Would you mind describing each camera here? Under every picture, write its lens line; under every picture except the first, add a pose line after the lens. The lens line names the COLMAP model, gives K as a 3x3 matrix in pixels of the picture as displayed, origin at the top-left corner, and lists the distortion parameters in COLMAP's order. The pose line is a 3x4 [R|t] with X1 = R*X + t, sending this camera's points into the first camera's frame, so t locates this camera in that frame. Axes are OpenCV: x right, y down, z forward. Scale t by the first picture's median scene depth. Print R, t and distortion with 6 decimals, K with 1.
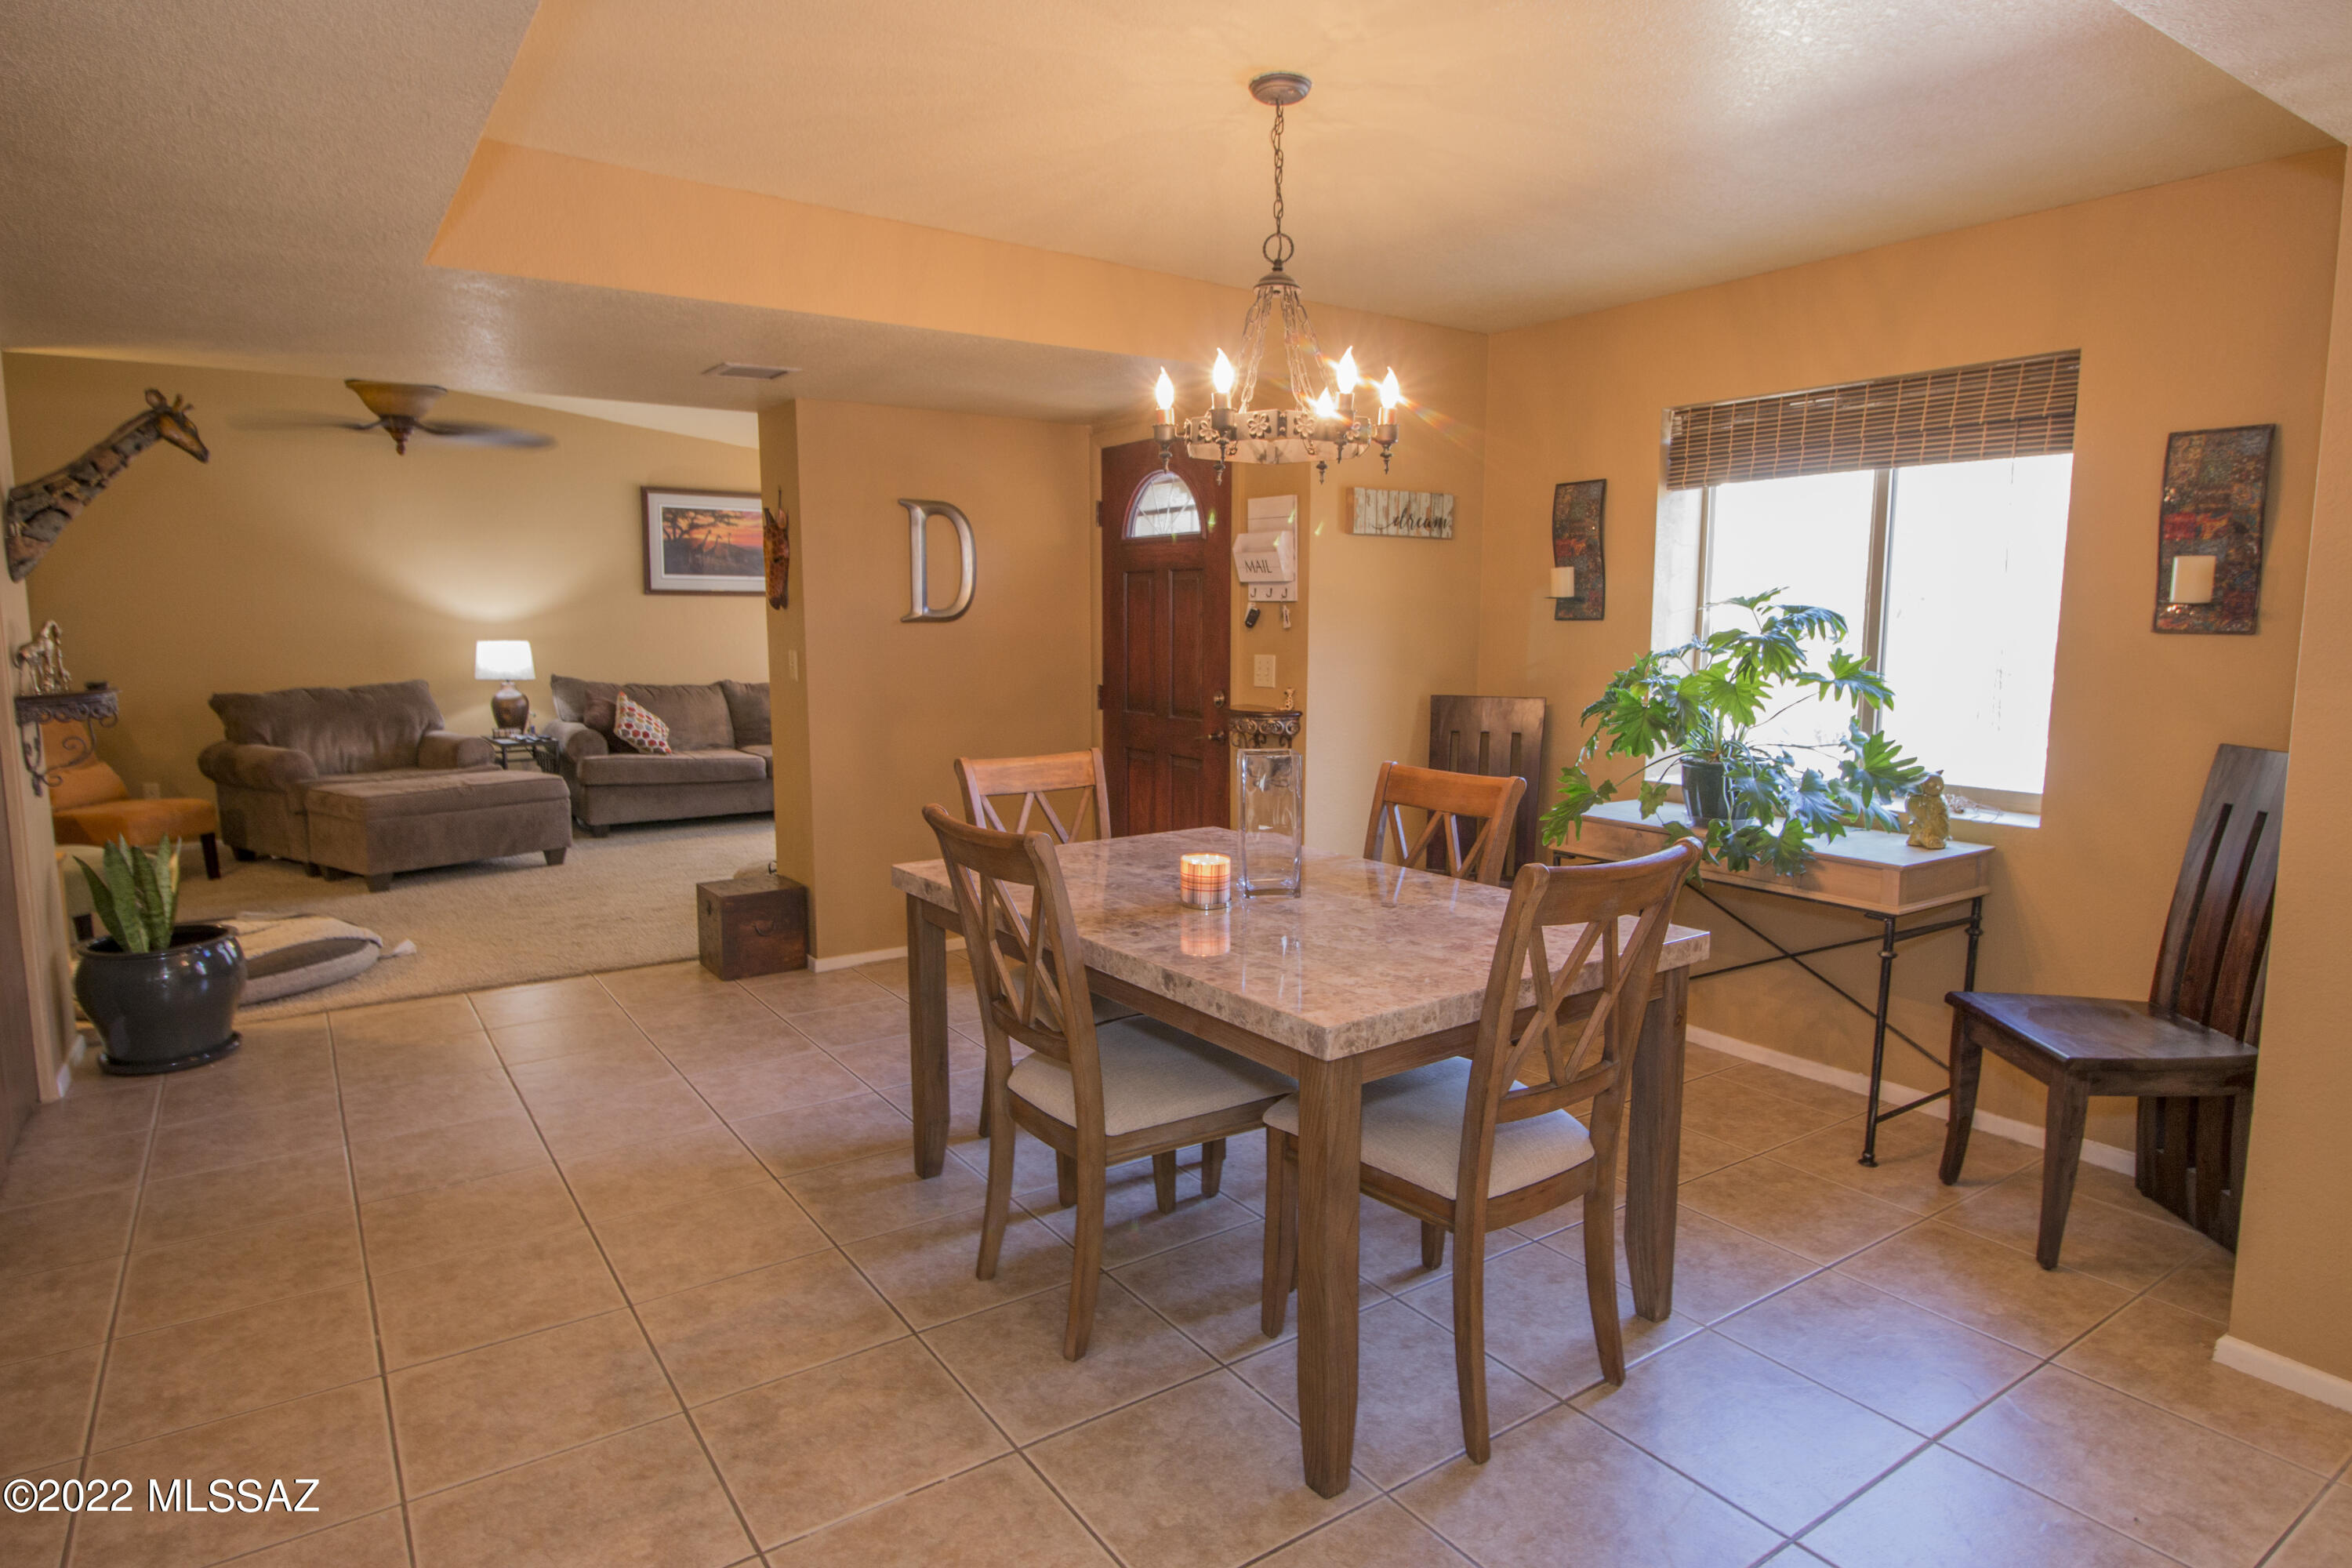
lens RADIAL K [[1319.0, 0, 1175.9], [0, 1319.0, 772.9], [0, 0, 1]] dist [0.003647, 0.000457]
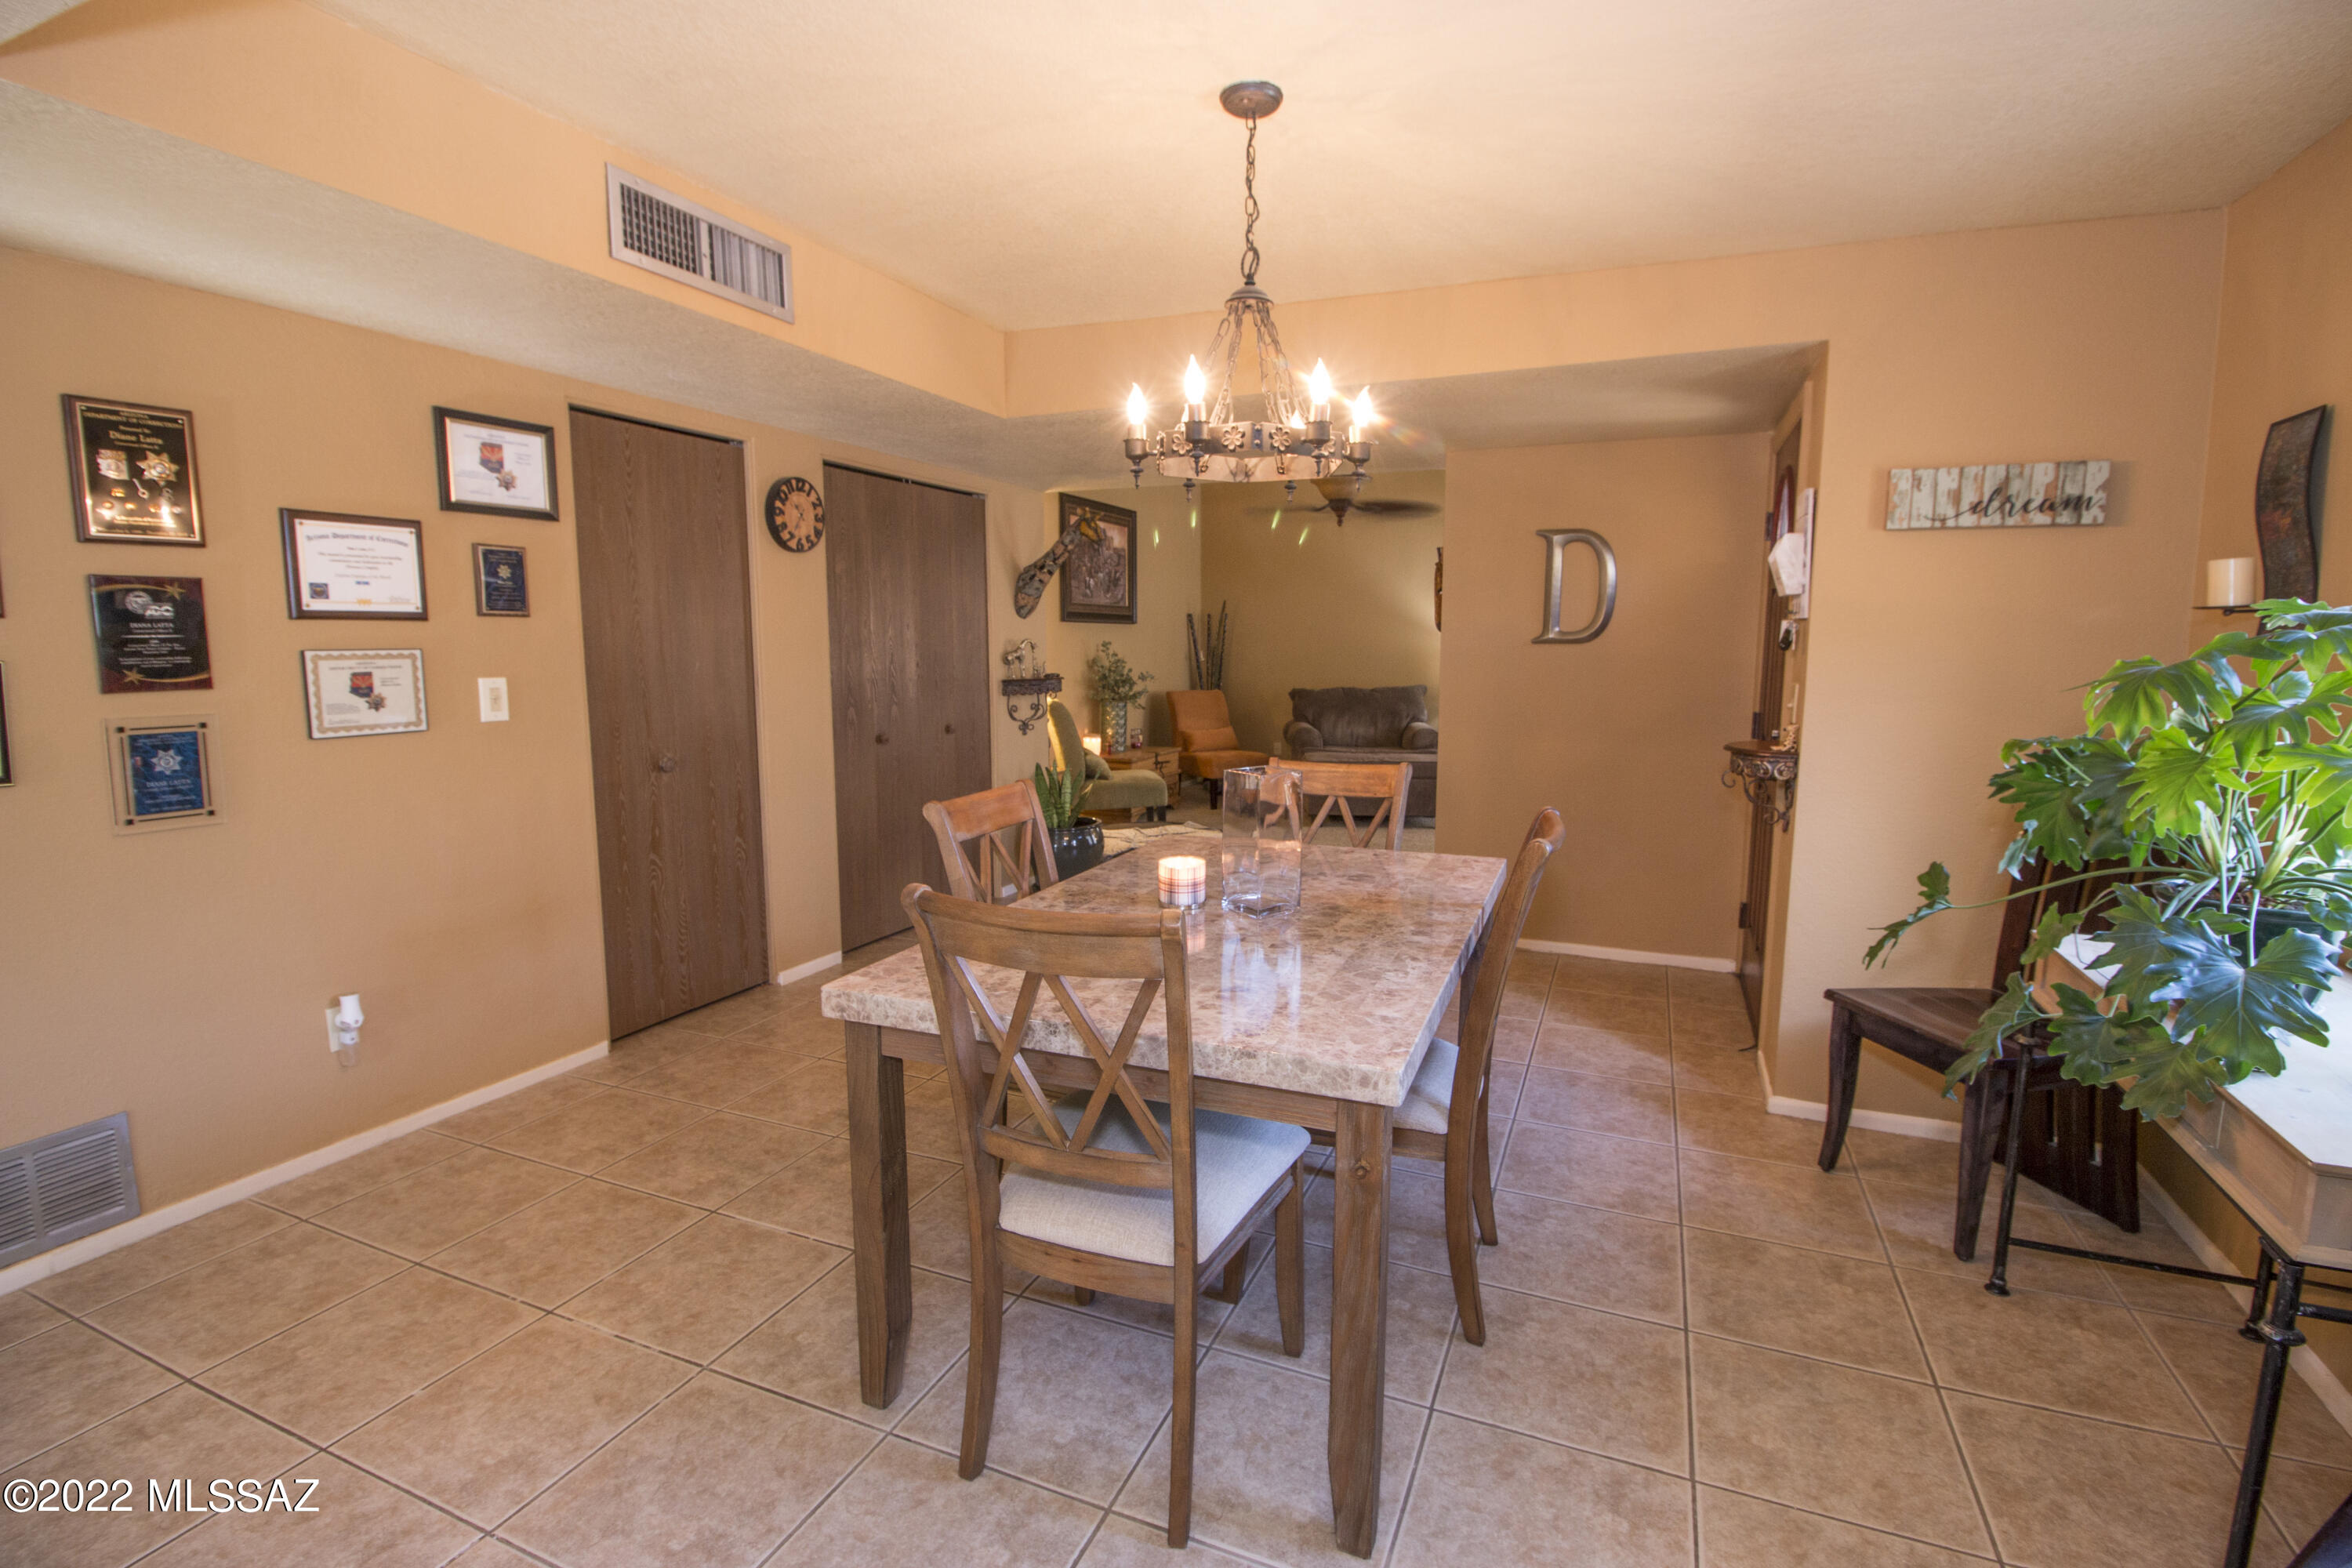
lens RADIAL K [[1080.3, 0, 1186.8], [0, 1080.3, 774.3], [0, 0, 1]] dist [-0.000977, -0.012666]
pose [[0.537136, 0.104474, -0.837001, 0.415112], [-0.101035, 0.993125, 0.059123, -0.031599], [0.837423, 0.052809, 0.543998, 0.291220]]
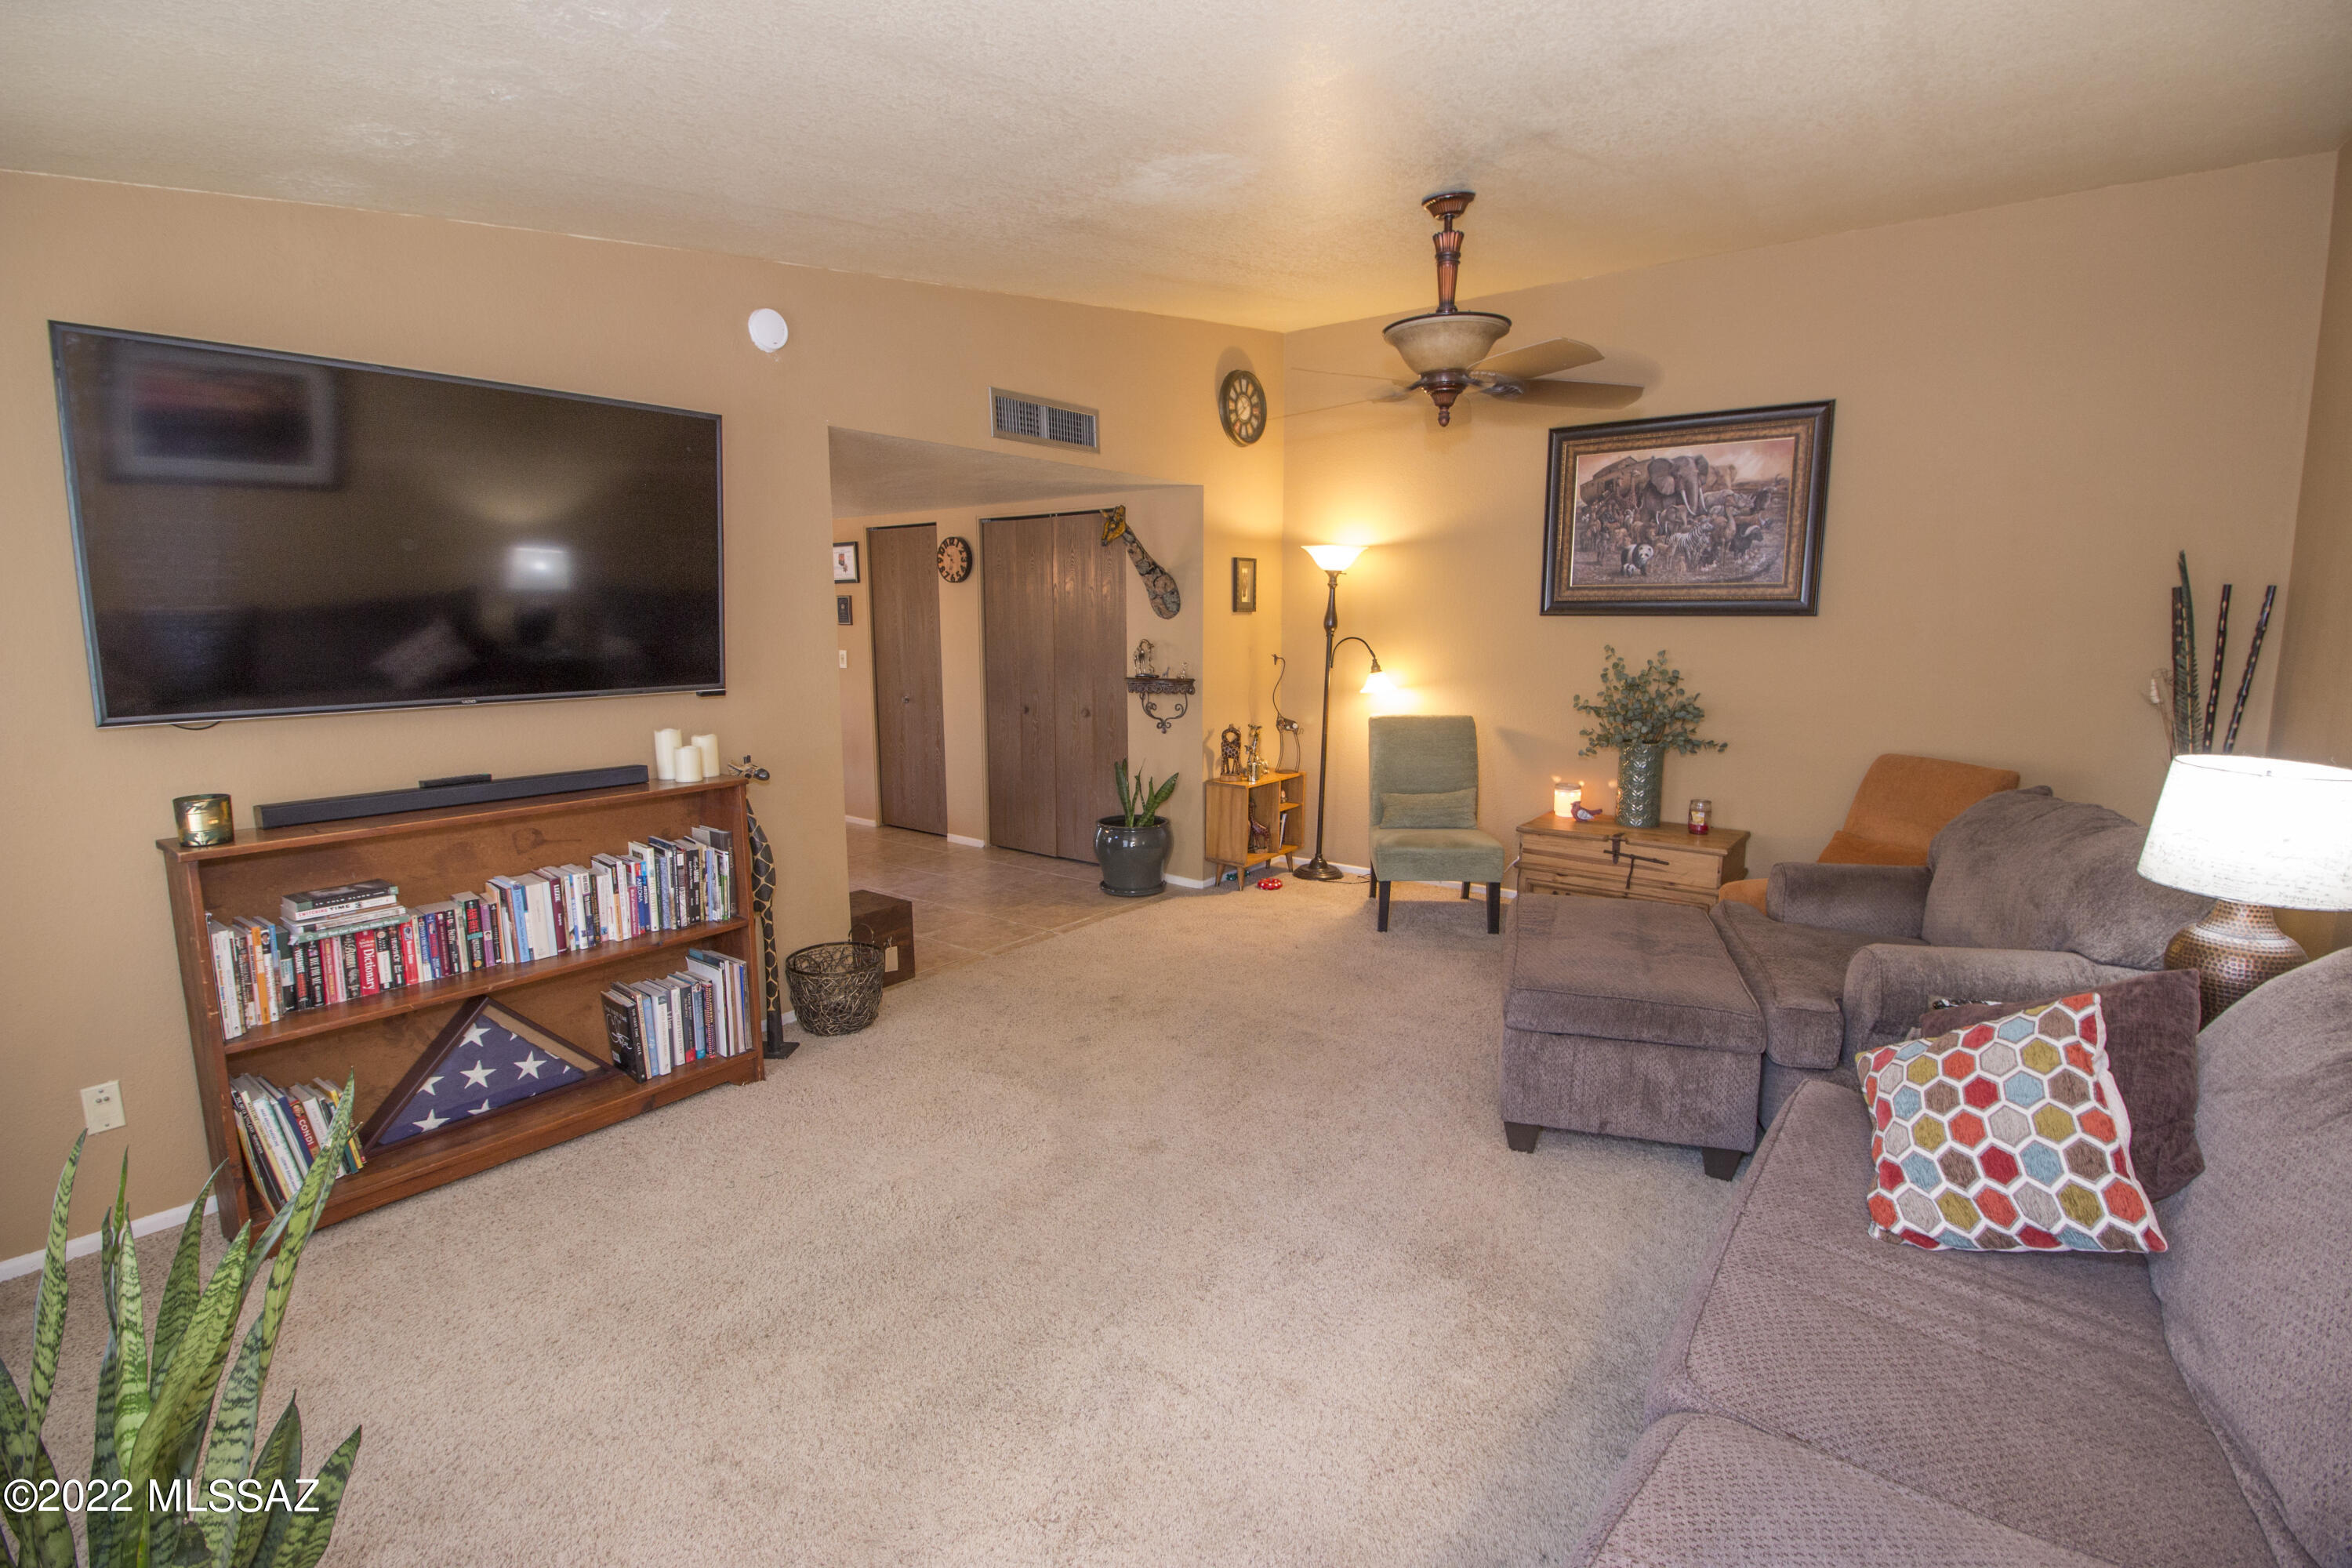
lens RADIAL K [[1080.3, 0, 1186.8], [0, 1080.3, 774.3], [0, 0, 1]] dist [-0.000977, -0.012666]
pose [[-0.951504, 0.043655, -0.304523, -0.330431], [-0.037299, 0.966207, 0.255053, -0.250528], [0.305367, 0.254043, -0.917722, 1.908054]]
